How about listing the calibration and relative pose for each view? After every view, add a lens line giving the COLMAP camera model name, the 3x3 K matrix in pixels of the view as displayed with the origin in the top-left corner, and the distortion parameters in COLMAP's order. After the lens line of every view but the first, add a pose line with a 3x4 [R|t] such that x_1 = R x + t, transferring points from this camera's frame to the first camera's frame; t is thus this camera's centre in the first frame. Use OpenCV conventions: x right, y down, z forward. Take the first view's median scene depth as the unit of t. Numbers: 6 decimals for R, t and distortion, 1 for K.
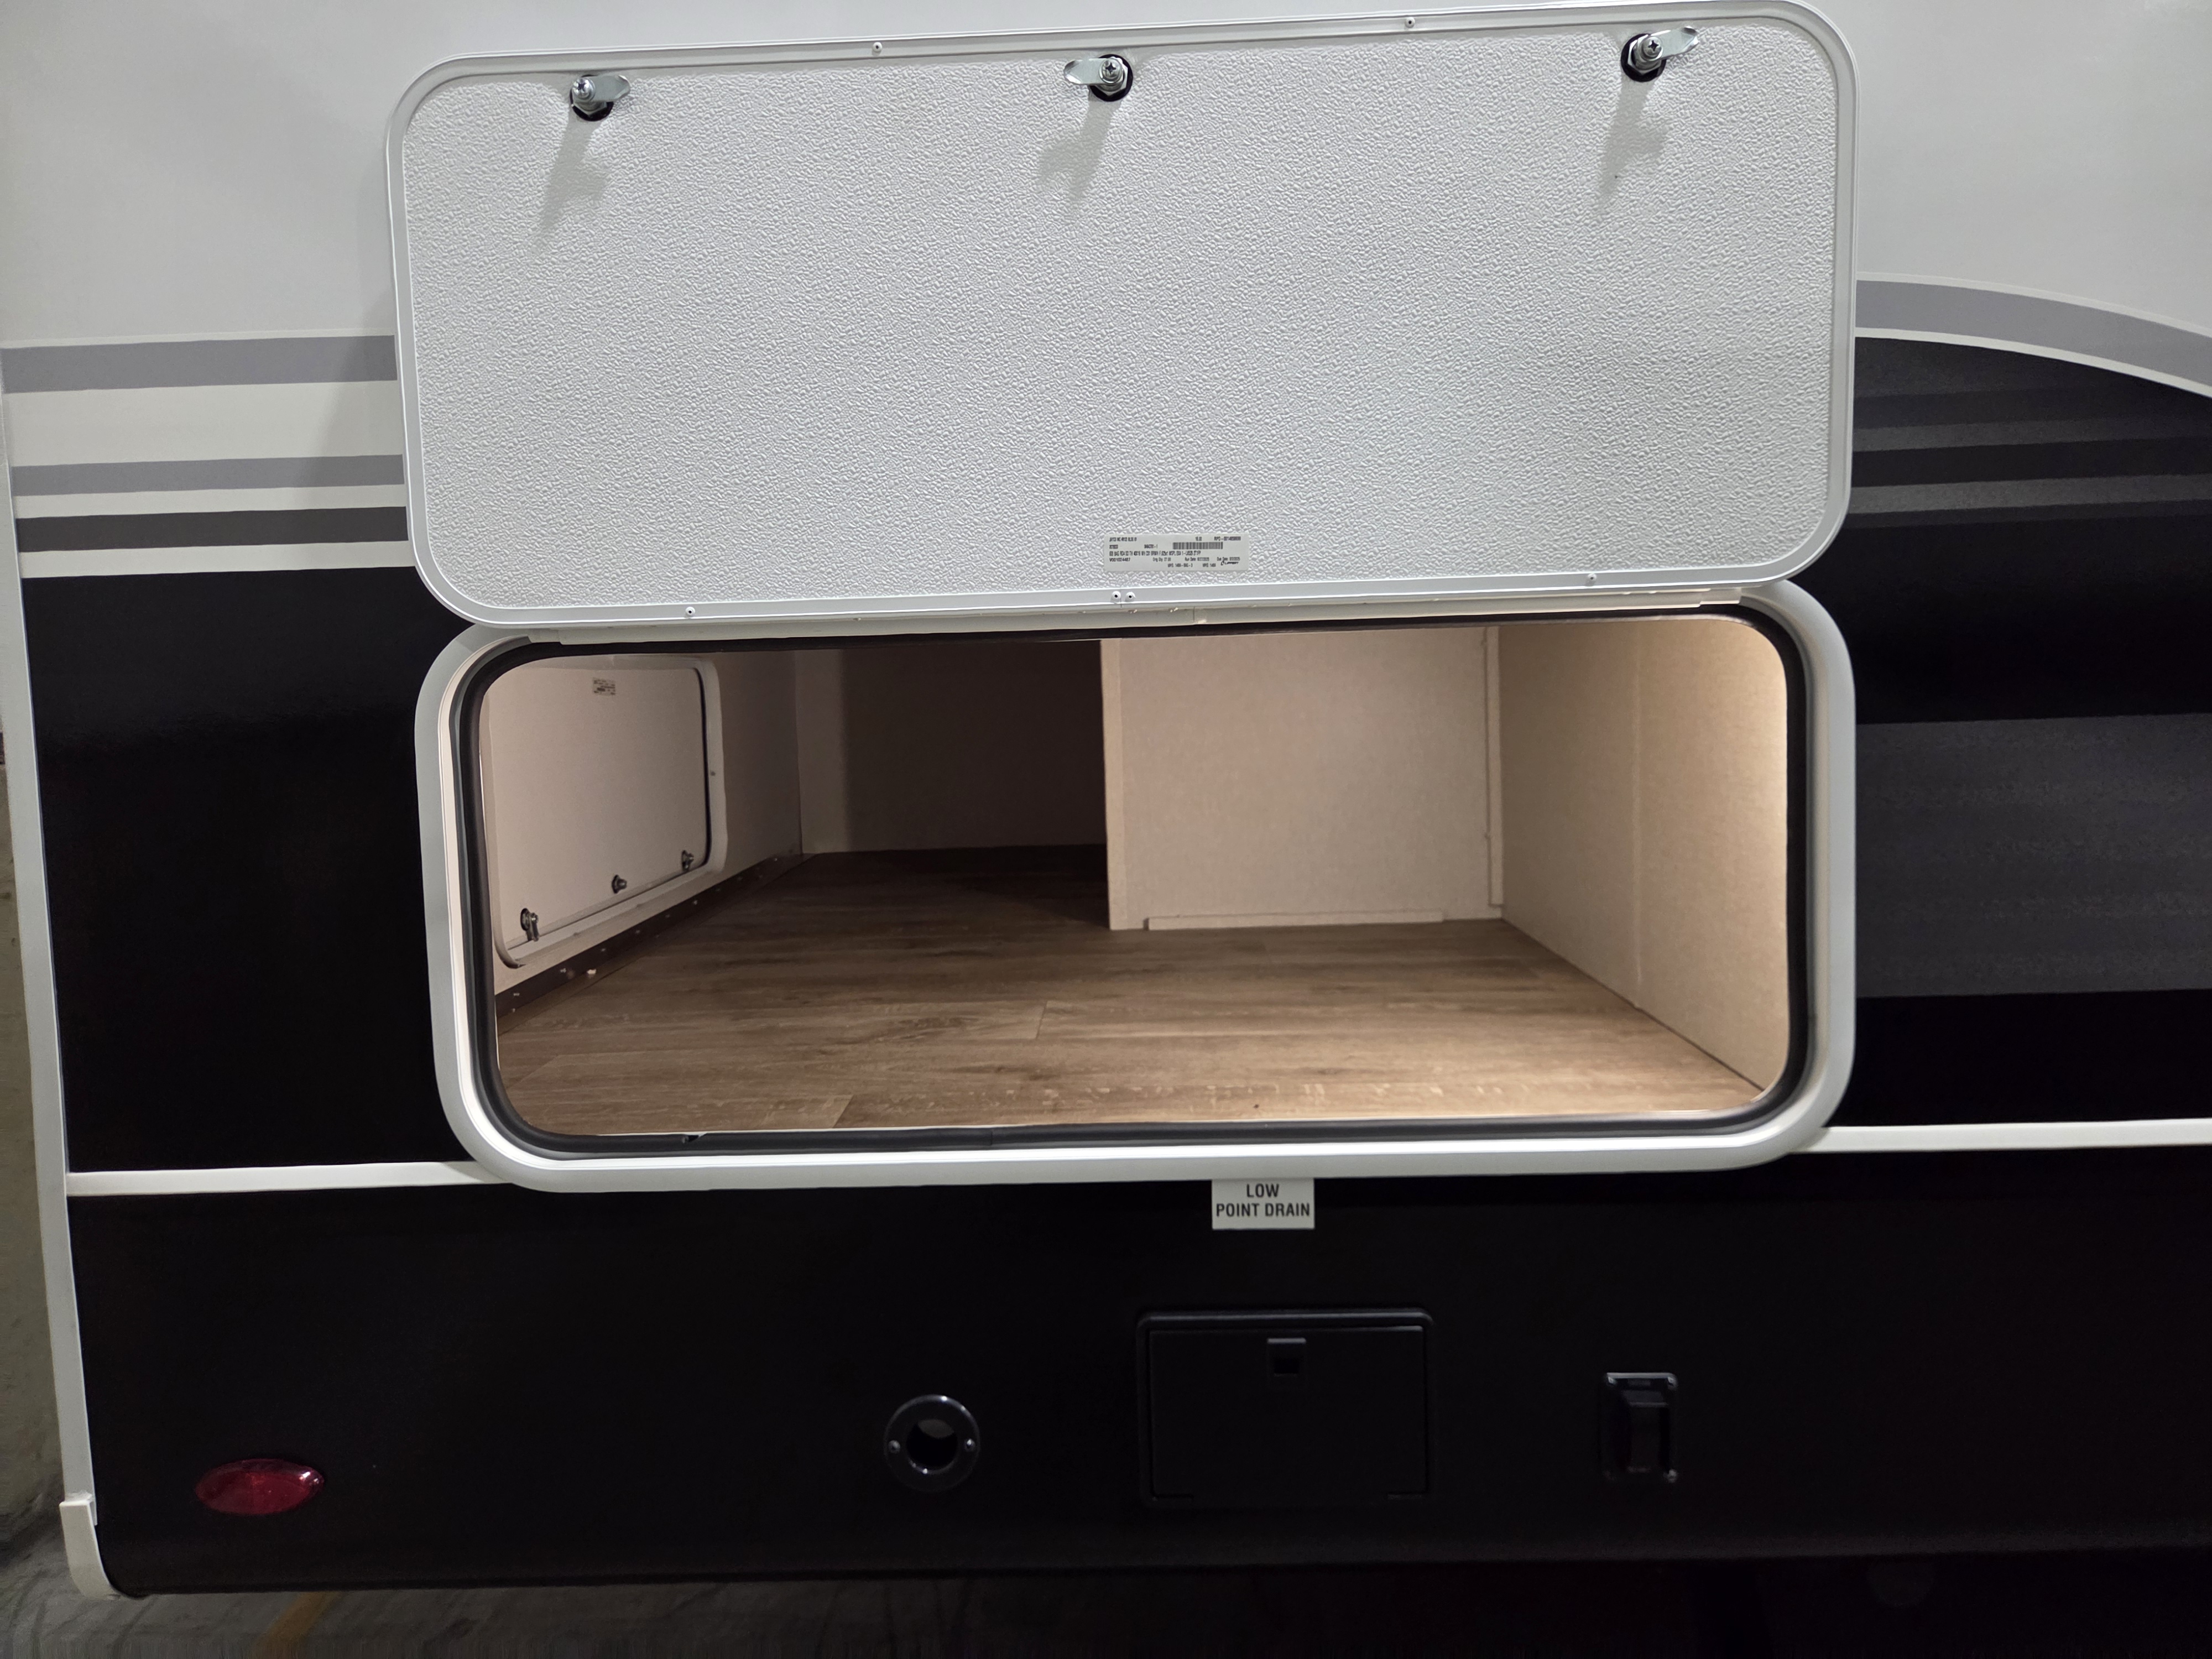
lens RADIAL K [[1499.5, 0, 1128.0], [0, 1499.5, 816.4], [0, 0, 1]] dist [0.026934, 0.001160]
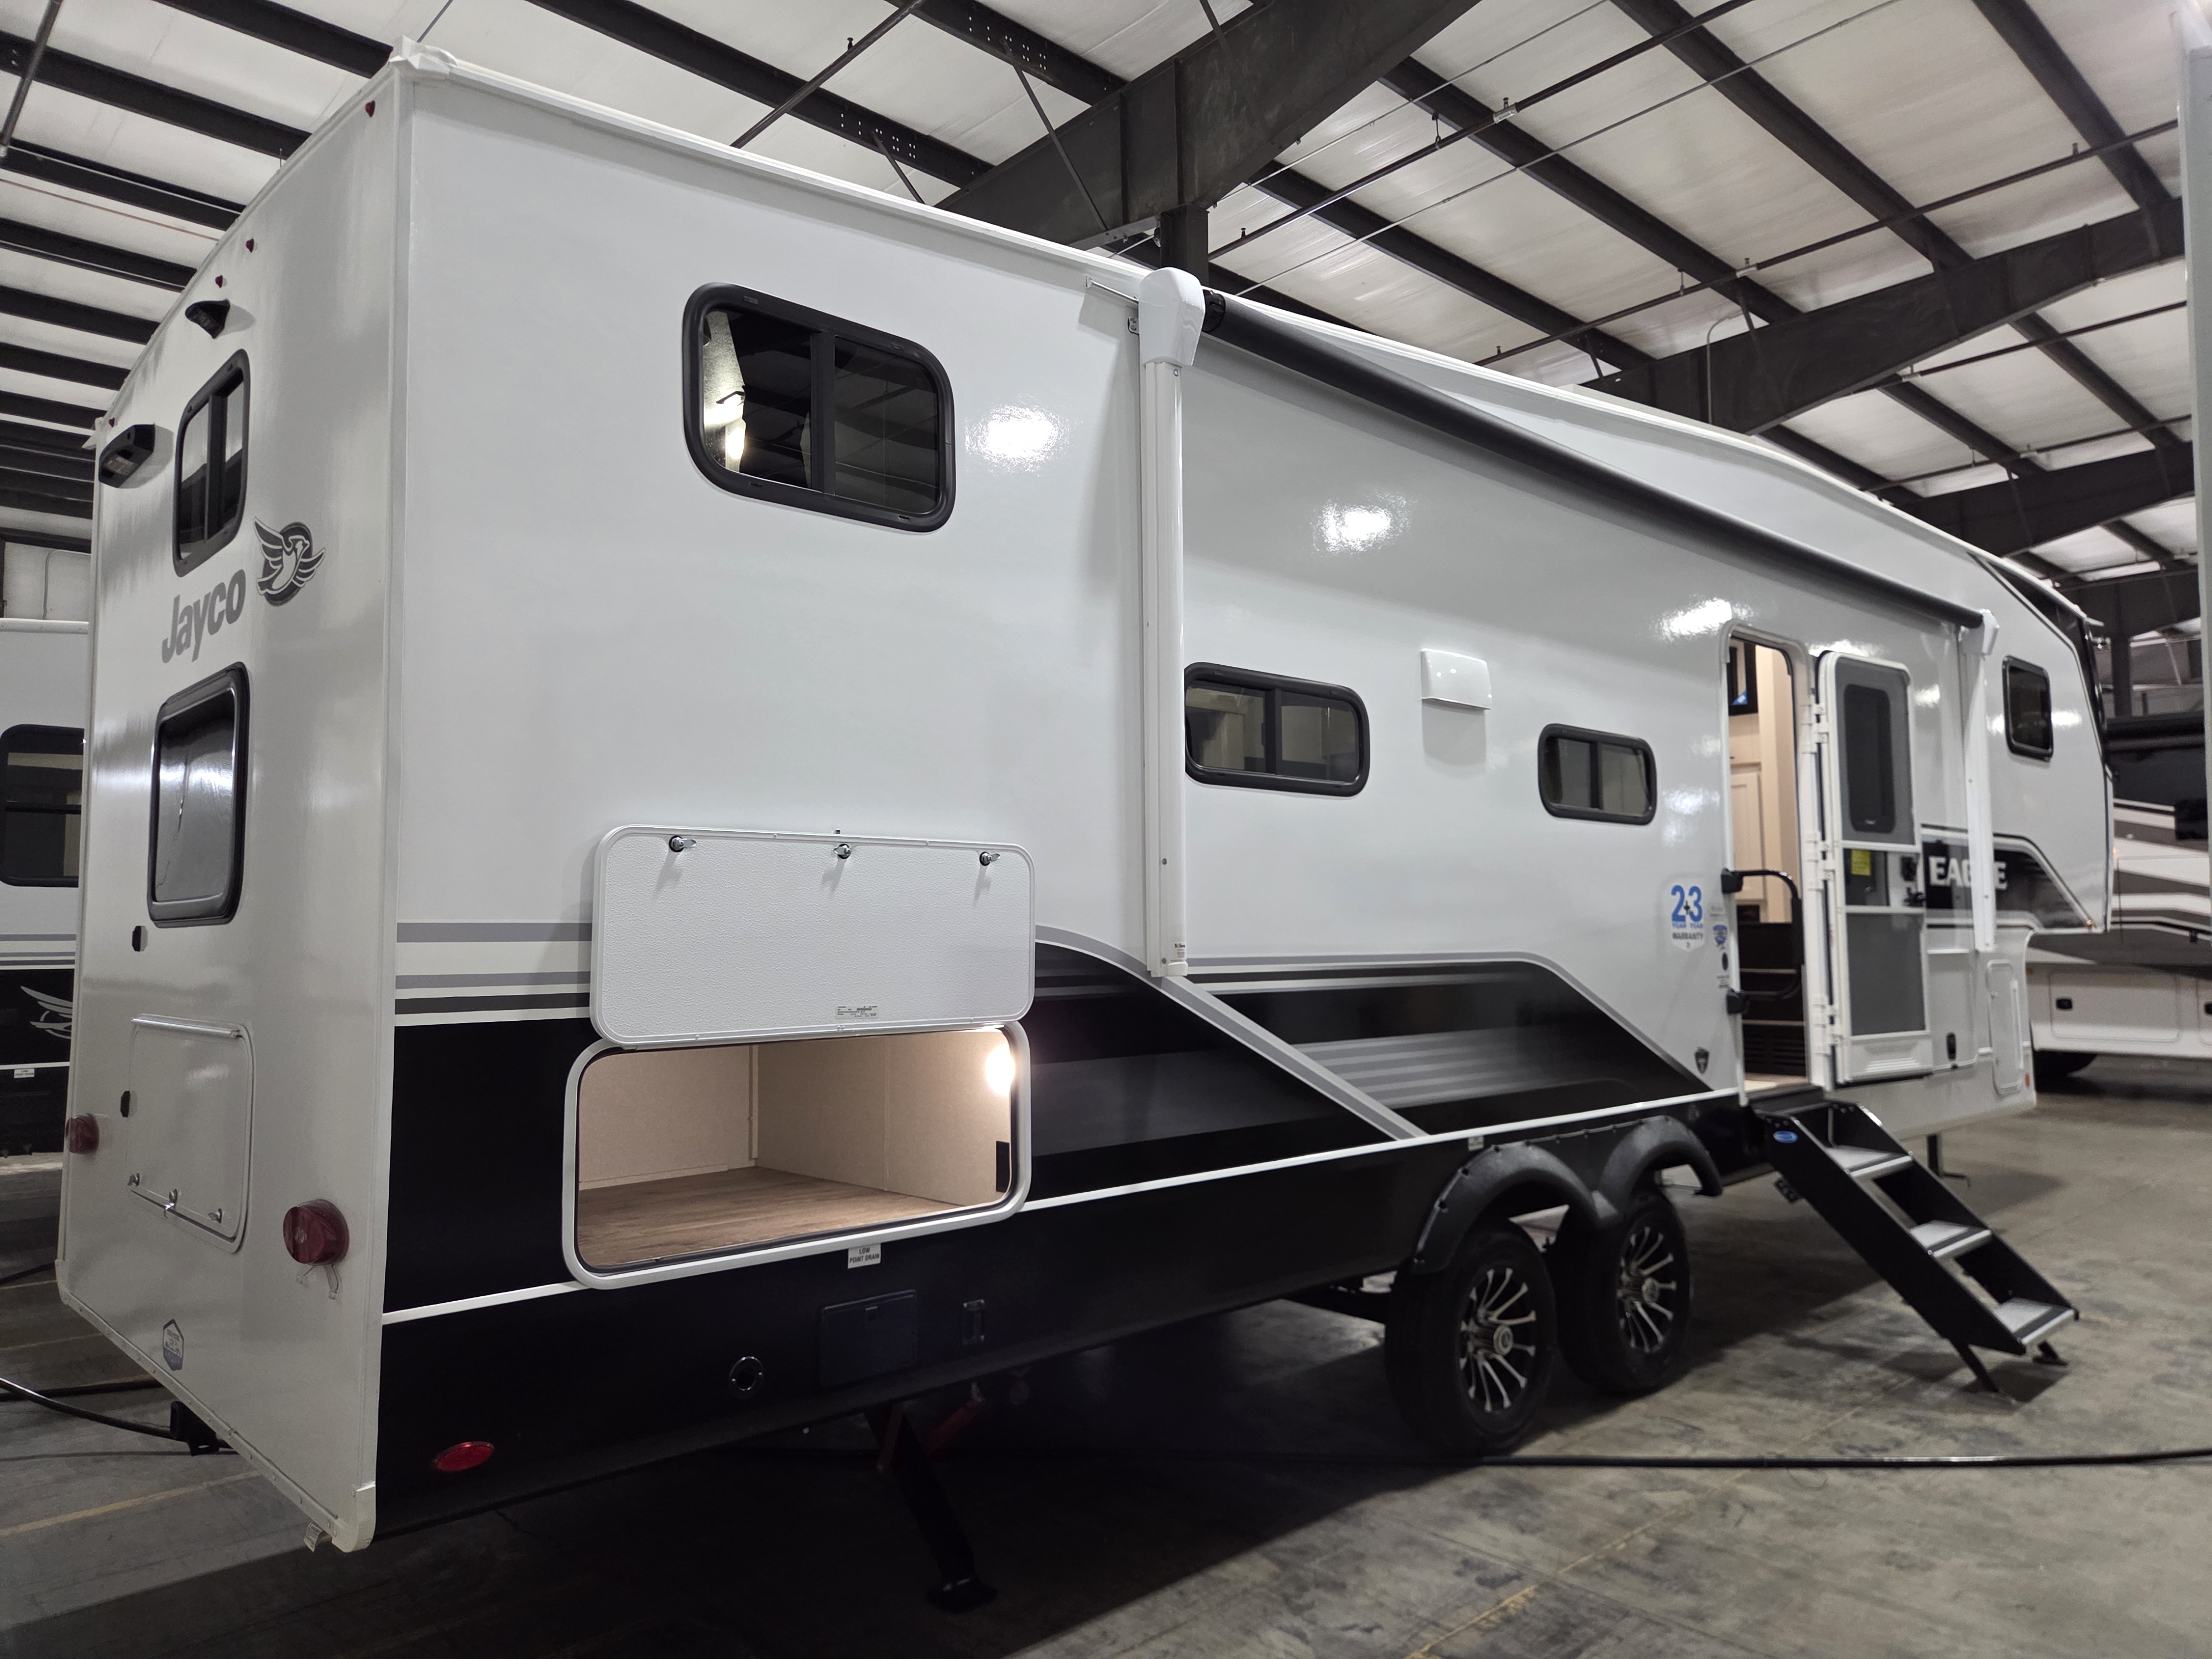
lens RADIAL K [[1499.5, 0, 1128.0], [0, 1499.5, 816.4], [0, 0, 1]] dist [0.026934, 0.001160]
pose [[0.698288, 0.084153, 0.710854, -1.589108], [0.056003, 0.983599, -0.171453, -0.022601], [-0.713623, 0.159533, 0.682122, -1.302302]]
